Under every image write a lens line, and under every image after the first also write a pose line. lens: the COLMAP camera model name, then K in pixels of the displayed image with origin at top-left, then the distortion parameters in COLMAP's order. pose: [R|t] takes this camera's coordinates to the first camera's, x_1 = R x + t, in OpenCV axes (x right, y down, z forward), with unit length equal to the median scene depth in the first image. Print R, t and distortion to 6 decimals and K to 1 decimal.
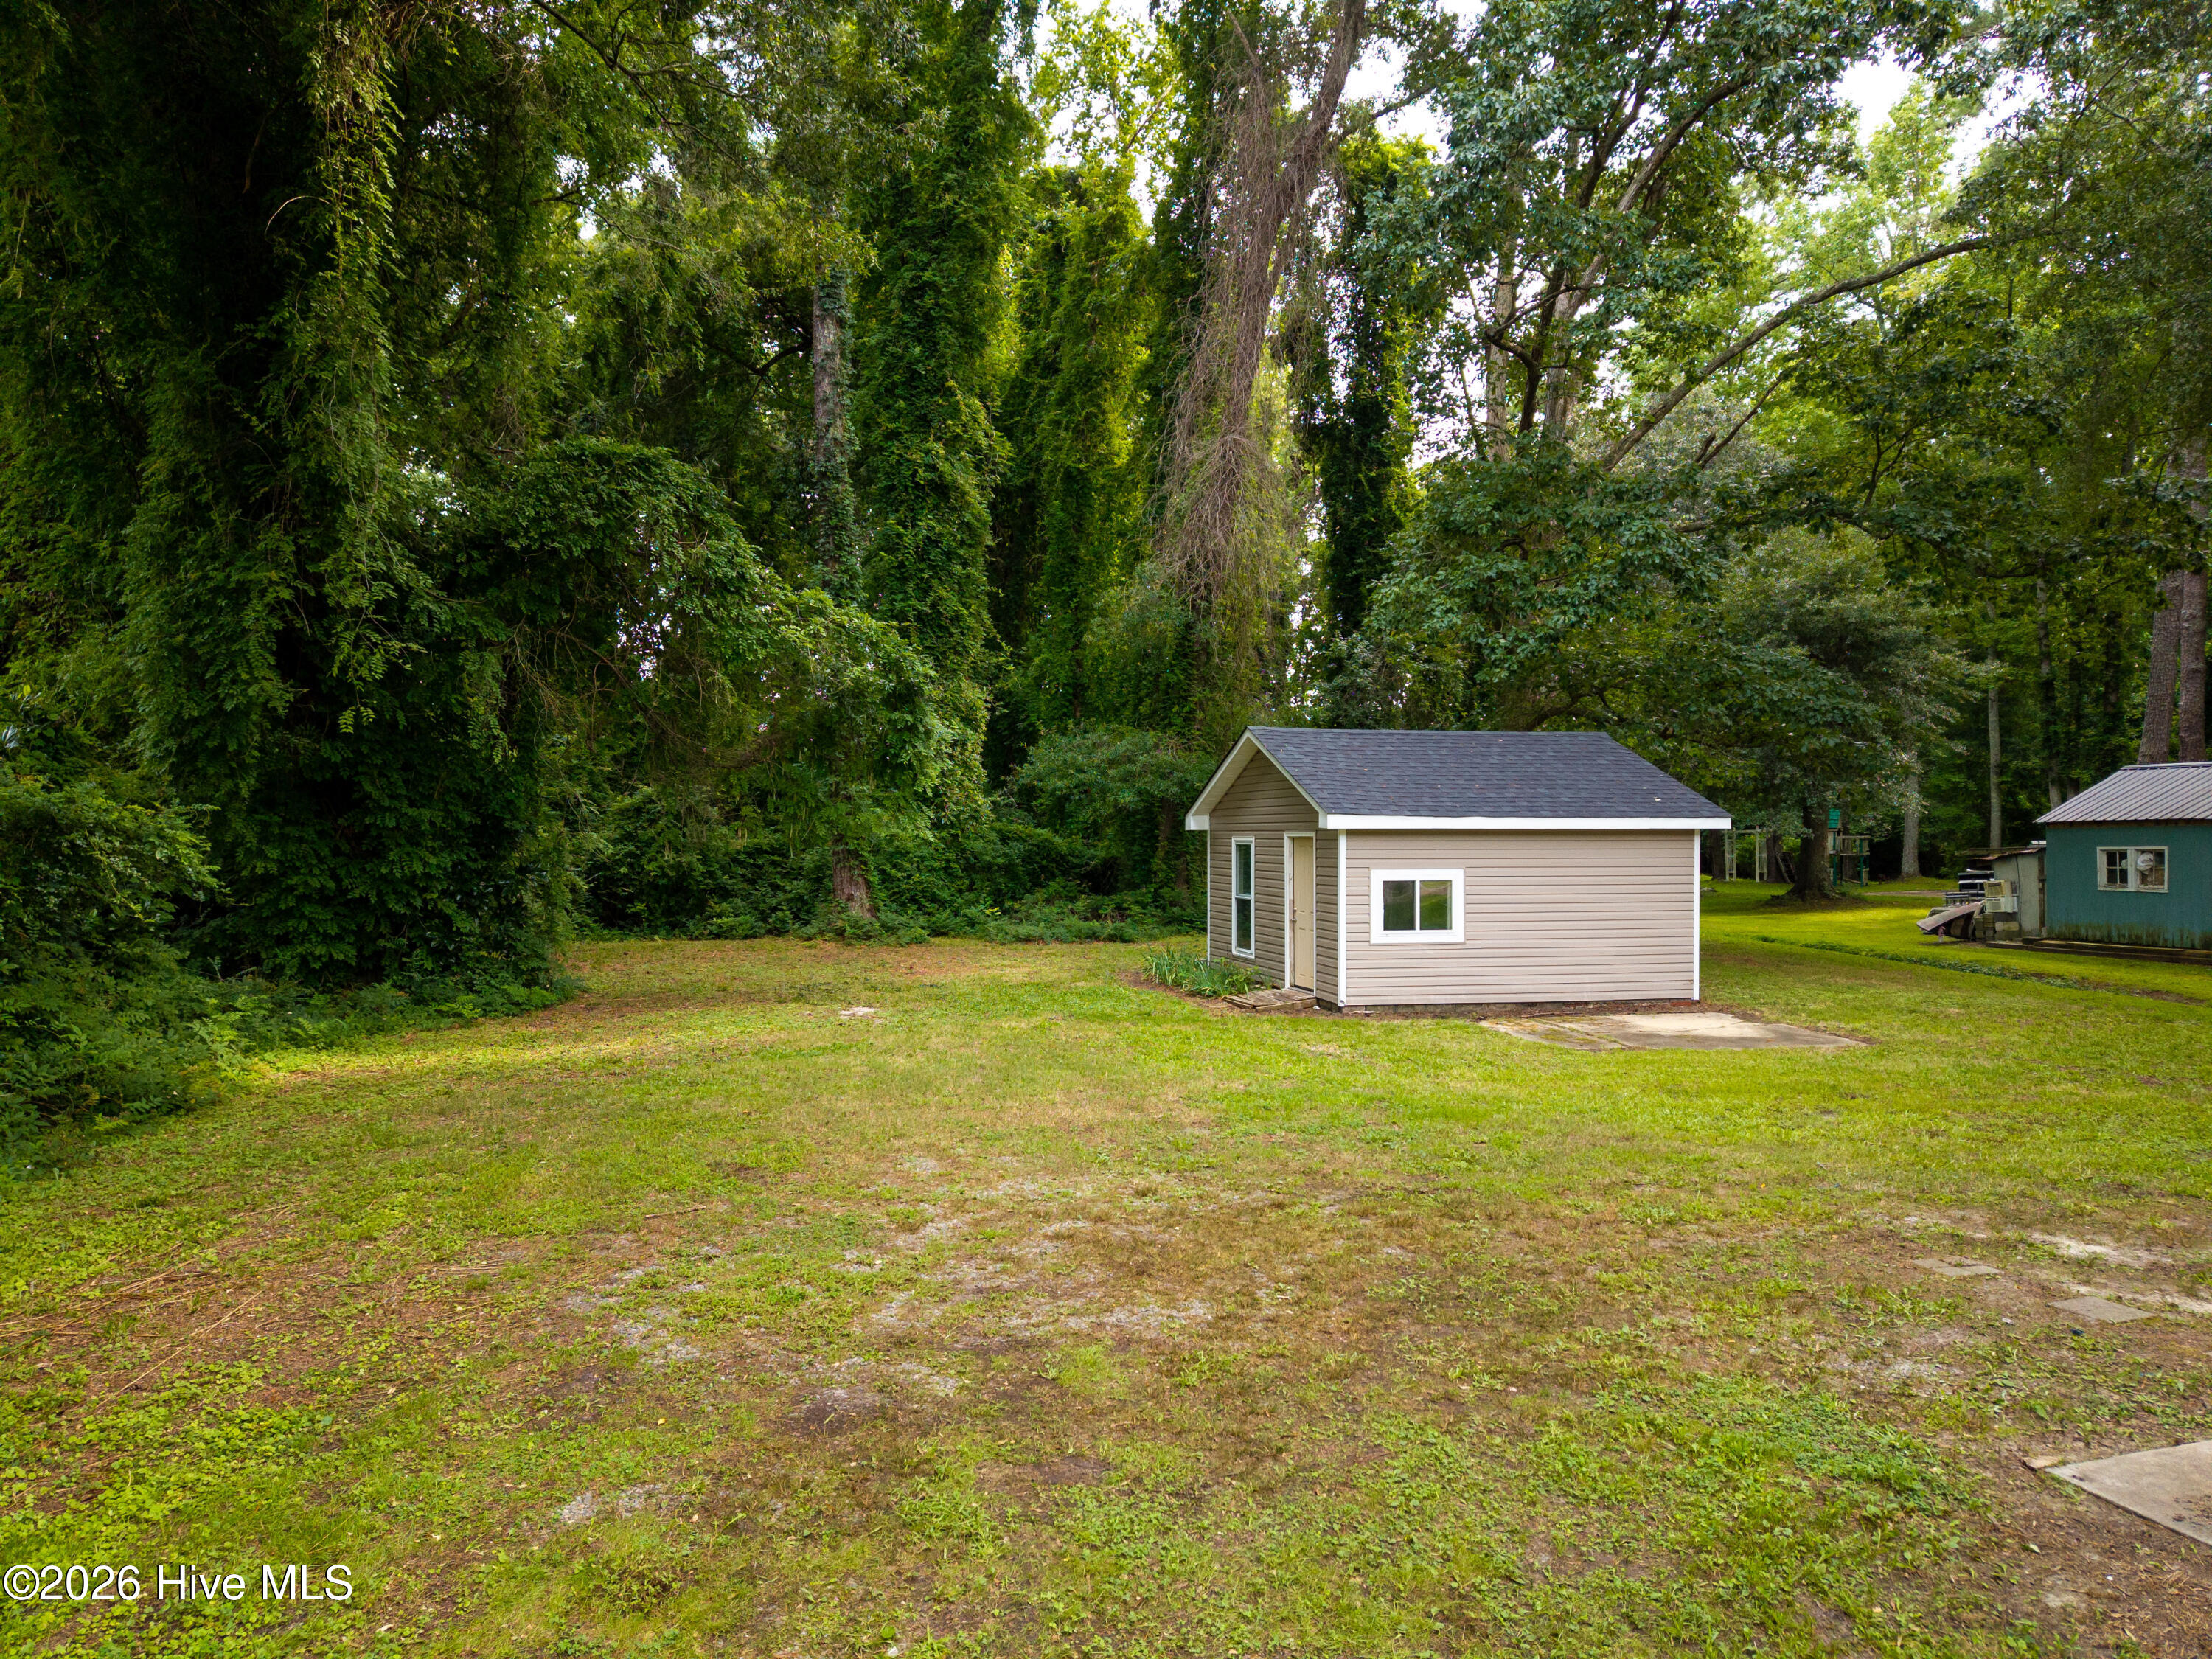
lens RADIAL K [[1546.6, 0, 1106.0], [0, 1546.6, 829.5], [0, 0, 1]] dist [0.063381, -0.097897]
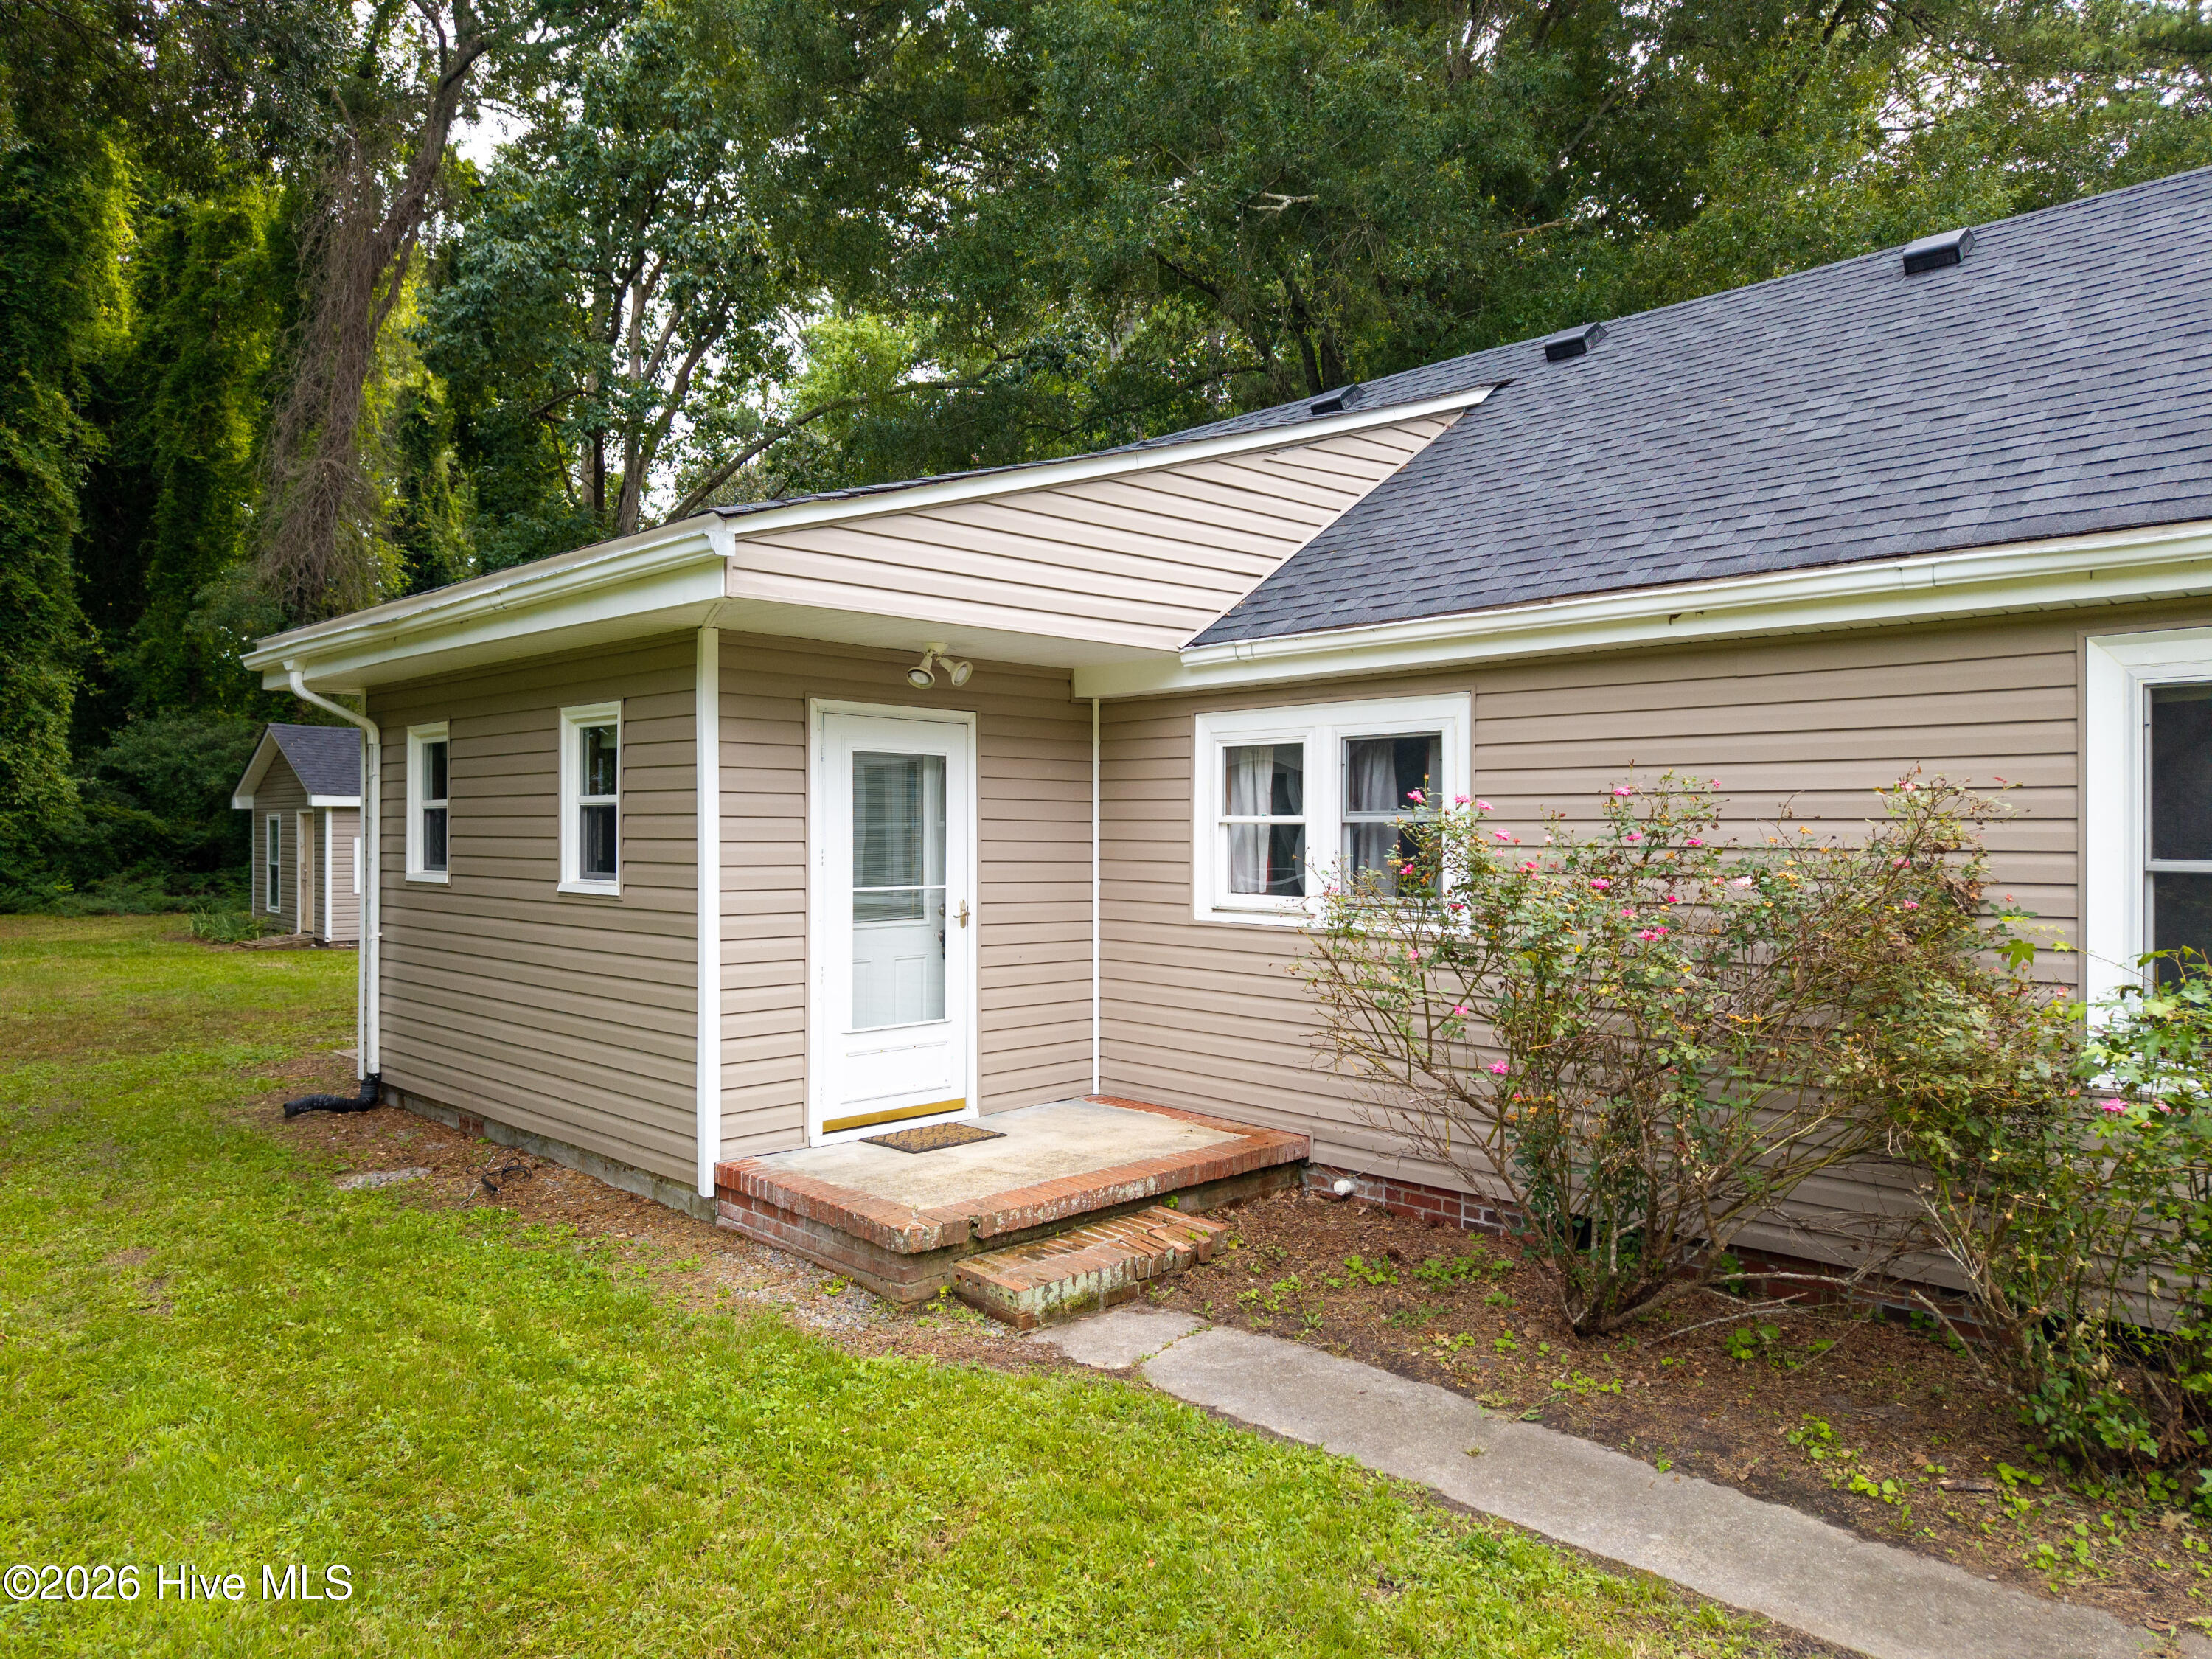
lens RADIAL K [[1476.0, 0, 1106.0], [0, 1476.0, 829.5], [0, 0, 1]] dist [0.070880, -0.080572]
pose [[0.885563, -0.000960, 0.464519, 0.076906], [-0.002456, 0.999974, 0.006749, 0.004648], [-0.464513, -0.007117, 0.885538, -0.217872]]
